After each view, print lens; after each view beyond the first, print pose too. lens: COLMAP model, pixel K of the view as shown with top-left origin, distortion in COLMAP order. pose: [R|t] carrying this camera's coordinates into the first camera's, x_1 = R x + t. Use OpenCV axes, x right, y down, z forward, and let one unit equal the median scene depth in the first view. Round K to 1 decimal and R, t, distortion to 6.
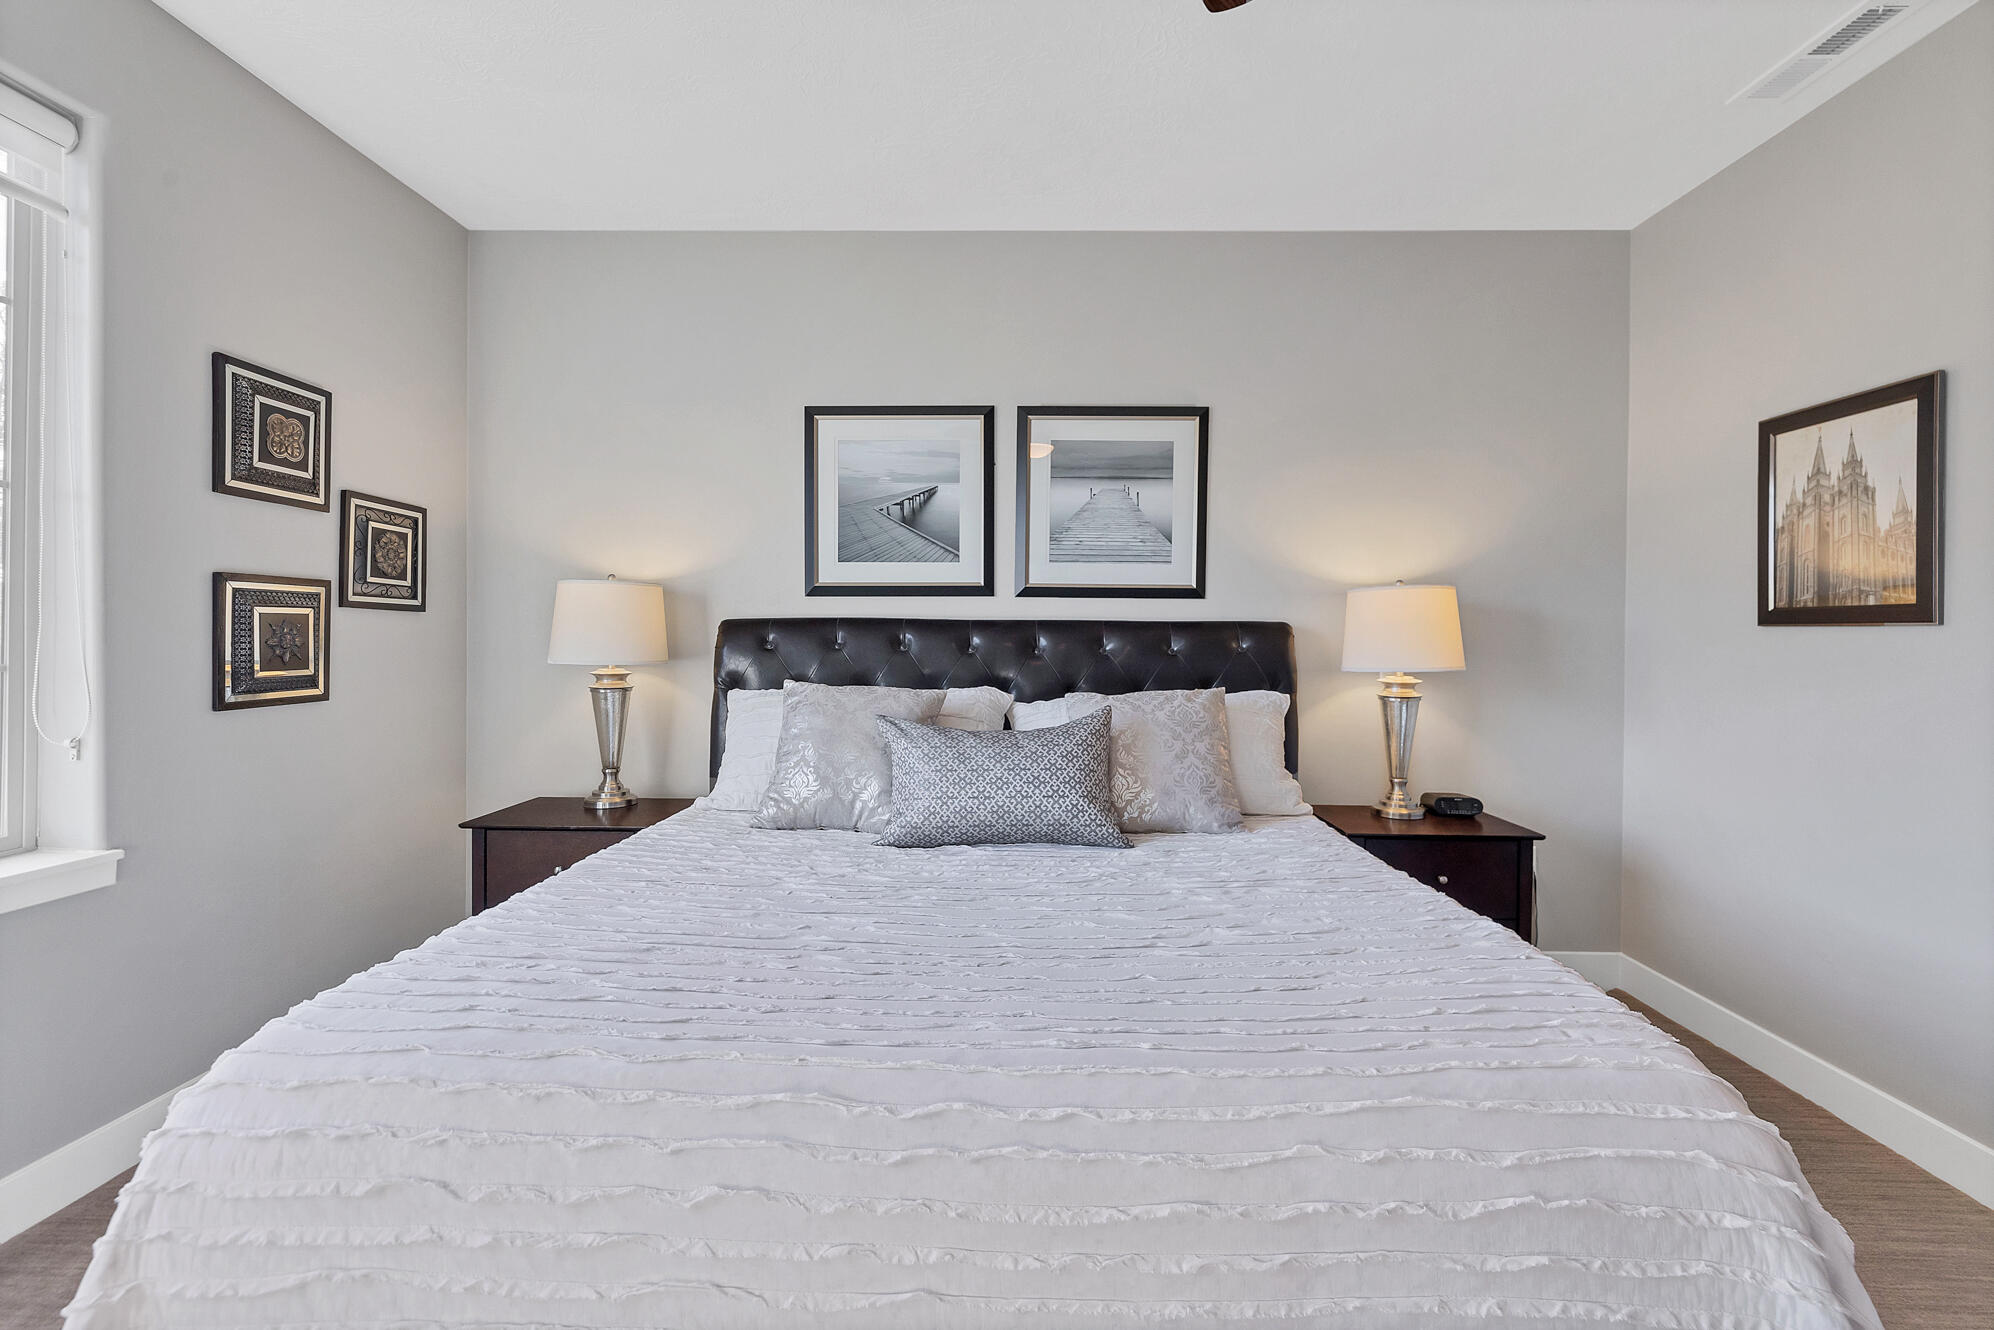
lens RADIAL K [[867.7, 0, 1005.7], [0, 867.7, 636.7], [0, 0, 1]] dist [0.002972, -0.000313]
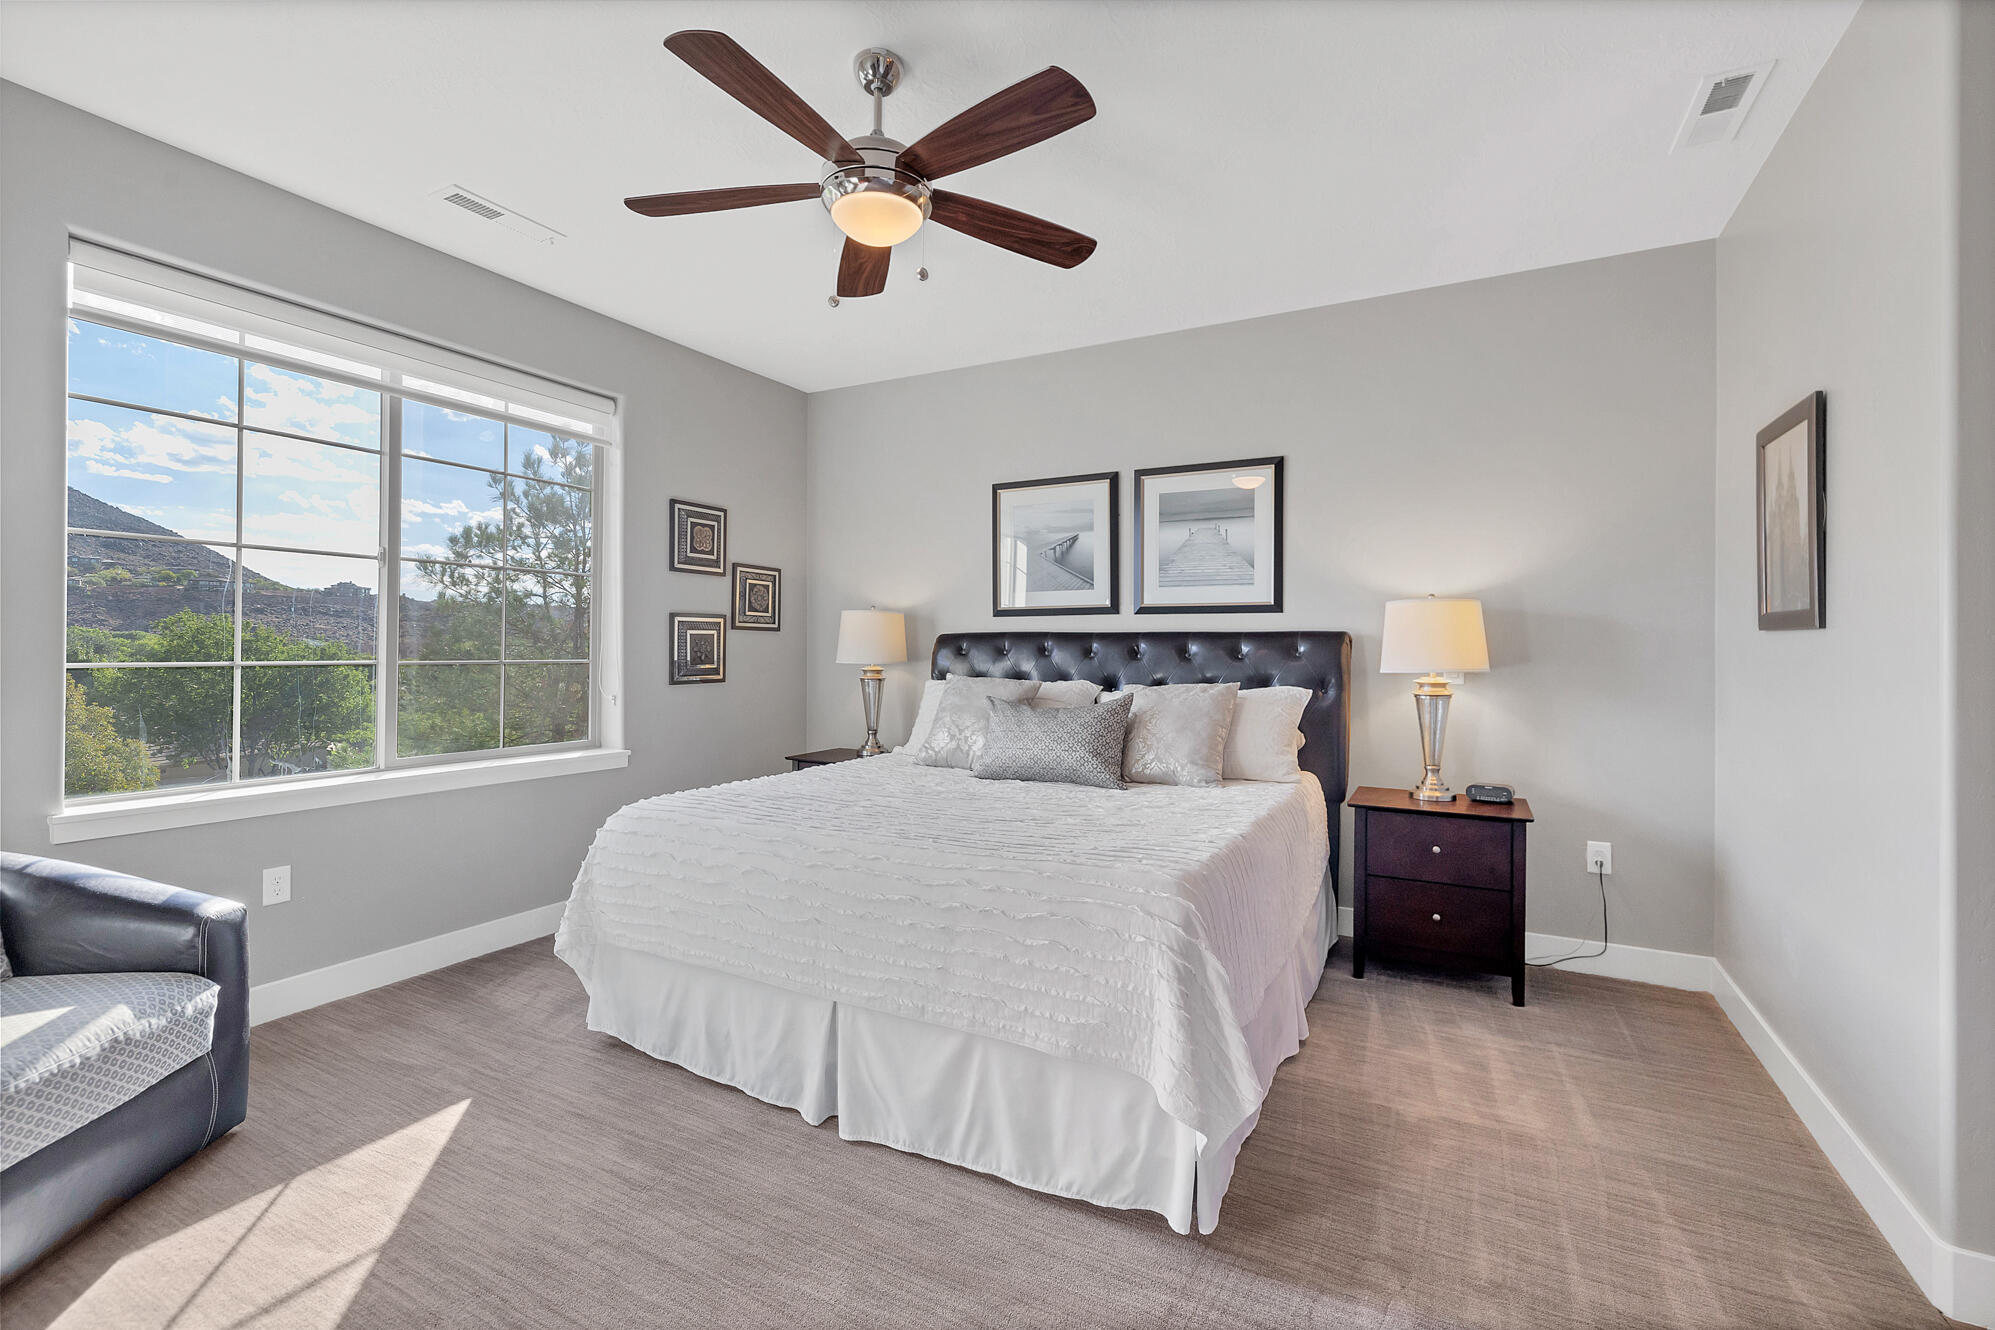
lens RADIAL K [[866.3, 0, 1002.9], [0, 866.3, 641.6], [0, 0, 1]] dist [0.001864, 0.000175]
pose [[0.891368, -0.006565, -0.453233, 0.451521], [0.003388, 0.999964, -0.007820, 0.005178], [0.453268, 0.005435, 0.891358, -0.275086]]
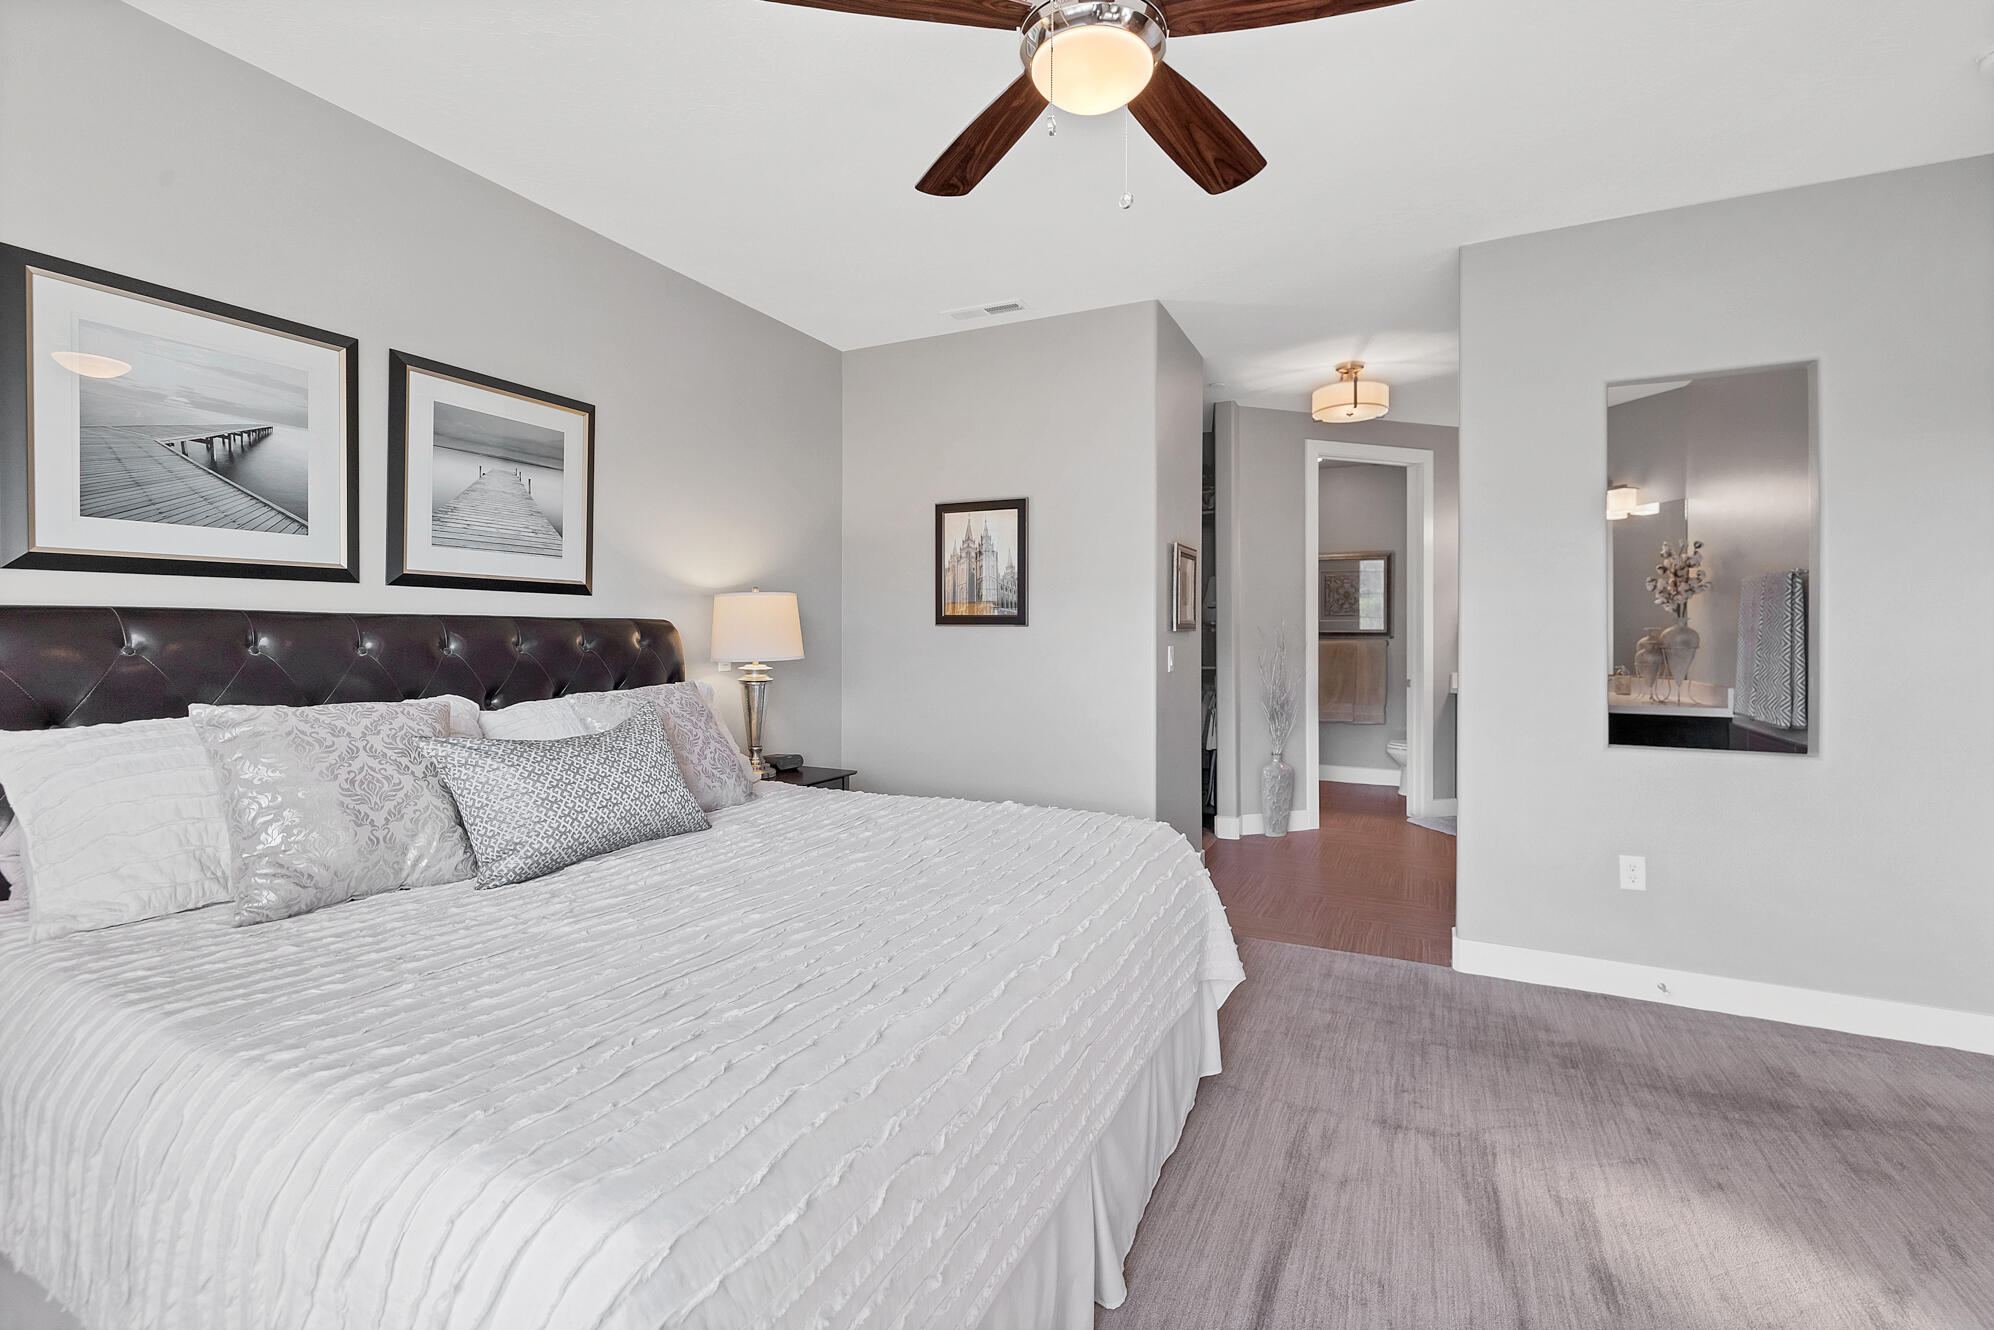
lens RADIAL K [[867.7, 0, 1005.7], [0, 867.7, 636.7], [0, 0, 1]] dist [0.002972, -0.000313]
pose [[0.422987, -0.008914, 0.906092, -0.502988], [-0.001786, 0.999941, 0.010671, -0.007882], [-0.906134, -0.006132, 0.422947, 0.144987]]
